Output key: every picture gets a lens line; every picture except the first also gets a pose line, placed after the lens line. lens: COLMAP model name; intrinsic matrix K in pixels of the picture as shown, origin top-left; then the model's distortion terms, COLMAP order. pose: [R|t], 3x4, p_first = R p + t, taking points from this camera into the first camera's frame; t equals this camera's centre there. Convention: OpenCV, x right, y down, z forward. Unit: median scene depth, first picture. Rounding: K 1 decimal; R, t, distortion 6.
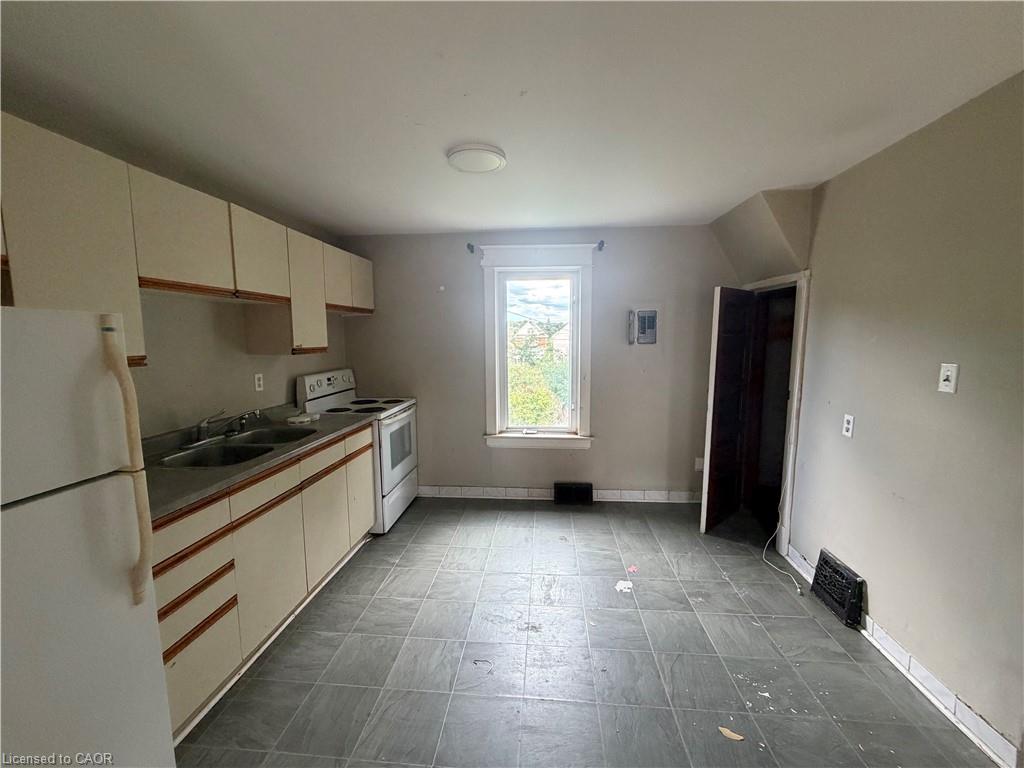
lens RADIAL K [[411.0, 0, 514.7], [0, 411.0, 386.4], [0, 0, 1]] dist [0.002349, -0.000312]
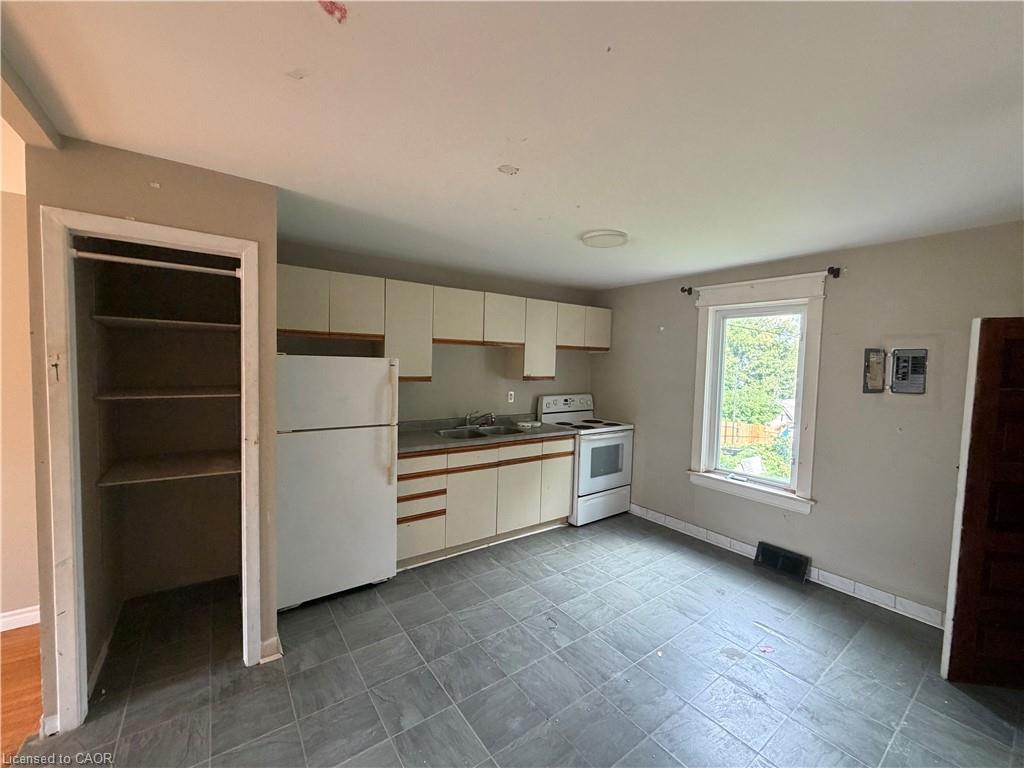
lens RADIAL K [[411.0, 0, 507.1], [0, 411.0, 386.0], [0, 0, 1]] dist [0.002349, -0.000312]
pose [[0.653891, 0.068044, -0.753523, 1.271479], [-0.119987, 0.992670, -0.014482, -0.064019], [0.747014, 0.099882, 0.657262, -0.072999]]
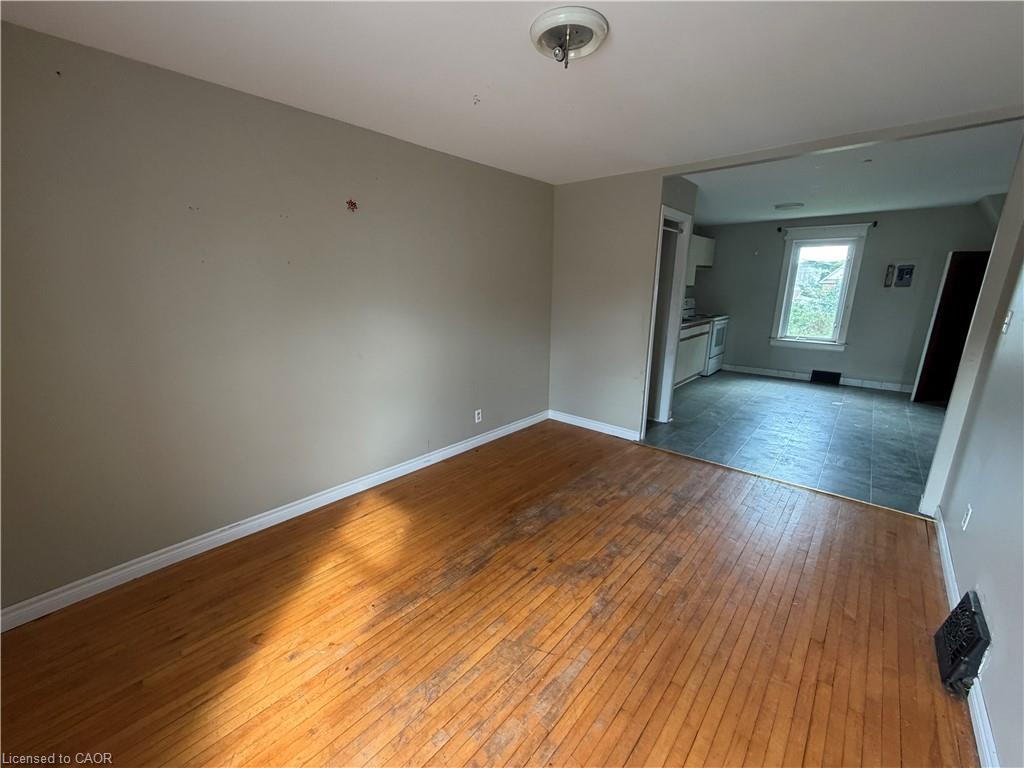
lens RADIAL K [[411.0, 0, 508.6], [0, 411.0, 385.8], [0, 0, 1]] dist [0.002349, -0.000312]
pose [[0.803997, 0.154558, -0.574195, 0.238250], [-0.077897, 0.984684, 0.155978, 0.433028], [0.589508, -0.080678, 0.803723, -3.634480]]
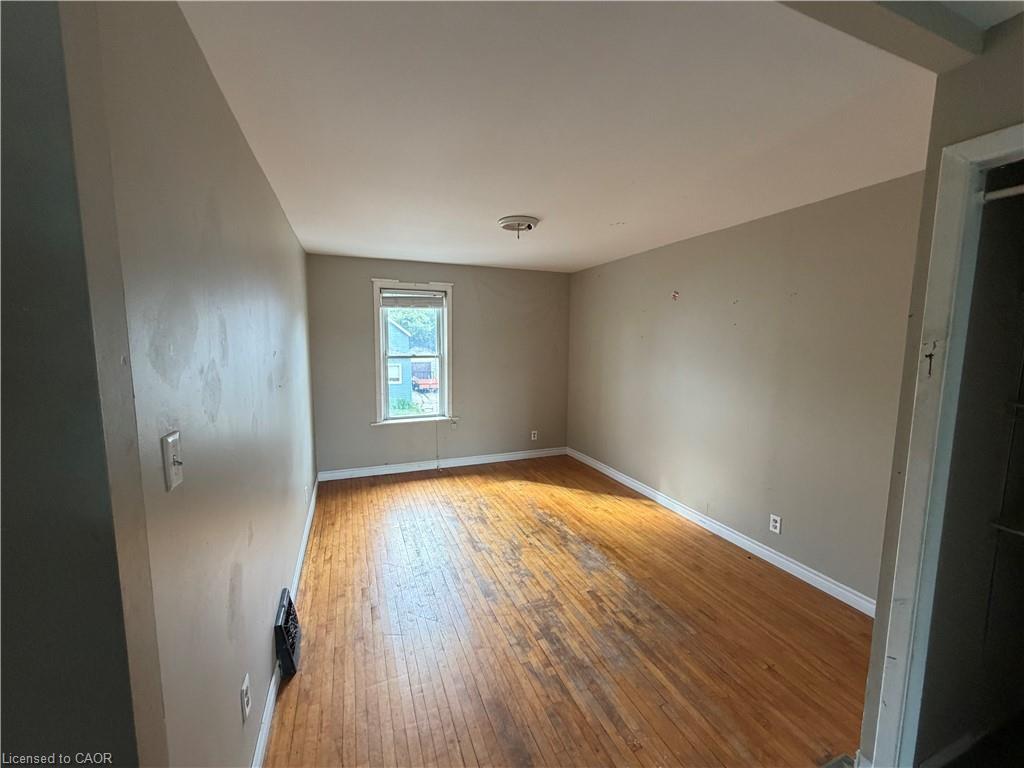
lens RADIAL K [[411.0, 0, 512.1], [0, 411.0, 386.1], [0, 0, 1]] dist [0.002349, -0.000312]
pose [[-0.892753, 0.049620, -0.447806, 0.696262], [-0.052646, 0.975620, 0.213060, -0.064876], [0.447461, 0.213785, -0.868375, 0.155125]]
